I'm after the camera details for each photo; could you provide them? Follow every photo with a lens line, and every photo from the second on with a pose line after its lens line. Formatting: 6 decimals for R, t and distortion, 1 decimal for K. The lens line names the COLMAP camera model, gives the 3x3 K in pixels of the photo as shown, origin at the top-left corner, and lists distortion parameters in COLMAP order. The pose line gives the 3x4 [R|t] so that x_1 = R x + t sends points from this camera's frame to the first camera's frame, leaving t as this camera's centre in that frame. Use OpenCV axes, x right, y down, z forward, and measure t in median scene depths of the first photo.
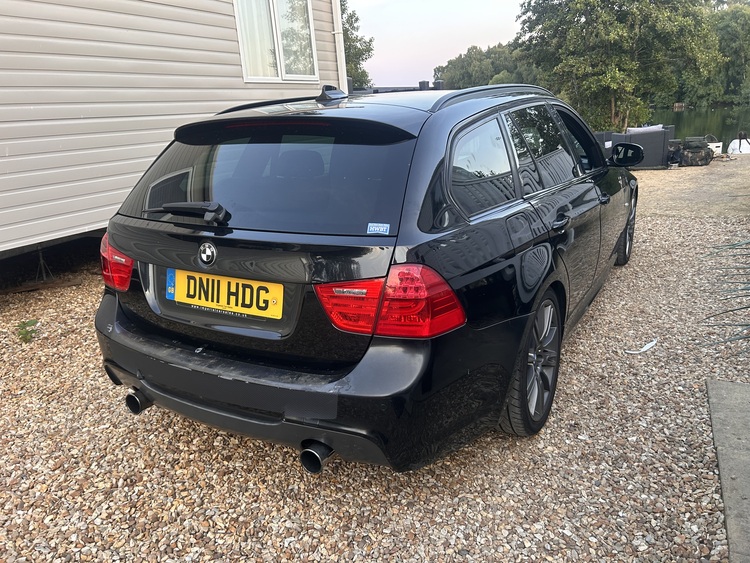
lens RADIAL K [[570.0, 0, 375.0], [0, 570.0, 281.5], [0, 0, 1]] dist [0.000923, -0.001124]
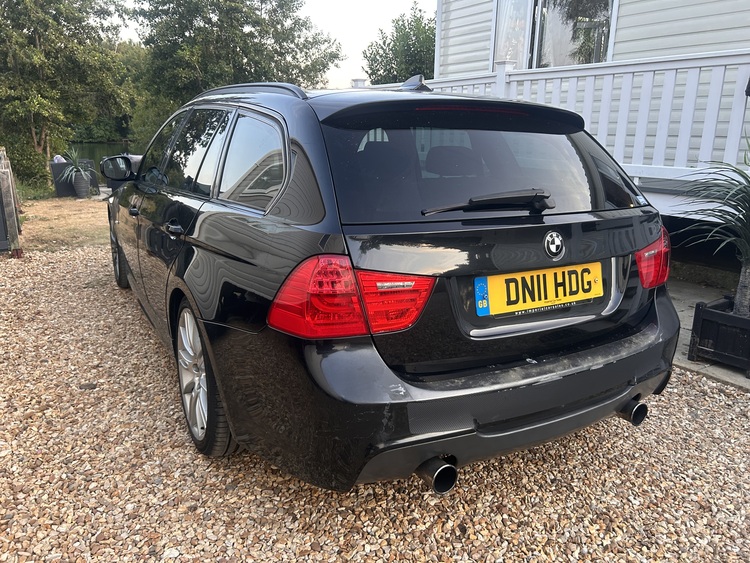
lens RADIAL K [[570.0, 0, 375.0], [0, 570.0, 281.5], [0, 0, 1]] dist [0.000923, -0.001124]
pose [[0.493214, -0.154389, 0.856098, -1.198226], [0.207422, 0.976611, 0.056623, -0.099326], [-0.844817, 0.149647, 0.513702, 0.771502]]
